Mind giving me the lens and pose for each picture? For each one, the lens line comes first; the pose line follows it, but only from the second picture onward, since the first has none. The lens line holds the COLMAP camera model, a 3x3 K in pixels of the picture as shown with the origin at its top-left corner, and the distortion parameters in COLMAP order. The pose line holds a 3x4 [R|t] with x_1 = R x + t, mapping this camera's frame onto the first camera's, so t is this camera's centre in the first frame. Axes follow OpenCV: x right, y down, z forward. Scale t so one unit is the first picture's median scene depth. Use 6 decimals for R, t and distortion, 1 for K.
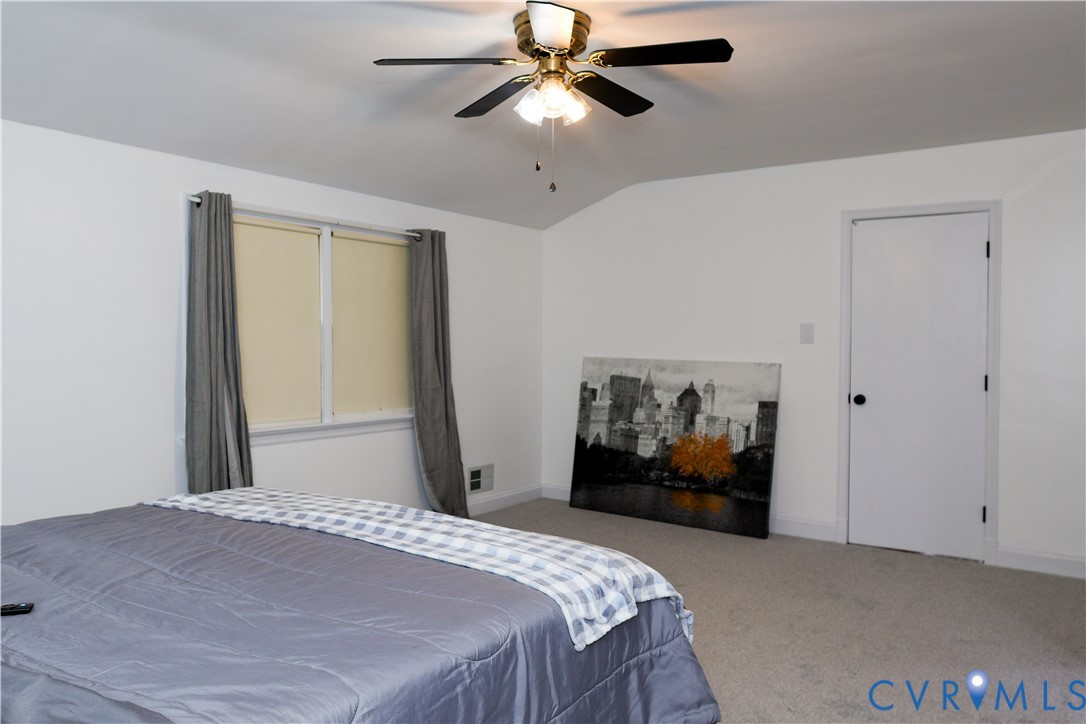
lens RADIAL K [[812.4, 0, 537.1], [0, 812.4, 362.7], [0, 0, 1]] dist [0.013384, -0.030486]
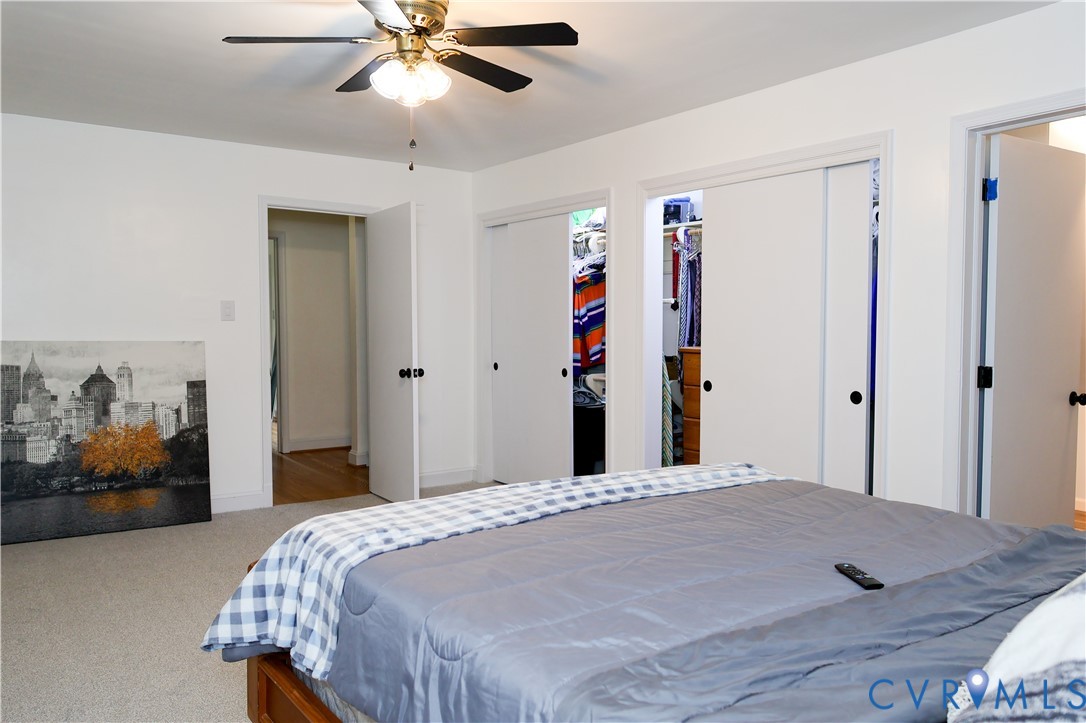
lens RADIAL K [[812.4, 0, 537.1], [0, 812.4, 362.2], [0, 0, 1]] dist [0.013384, -0.030486]
pose [[0.340556, -0.051727, 0.938800, -0.459671], [0.025340, 0.998628, 0.045832, -0.007908], [-0.939883, 0.008181, 0.341399, 0.275576]]
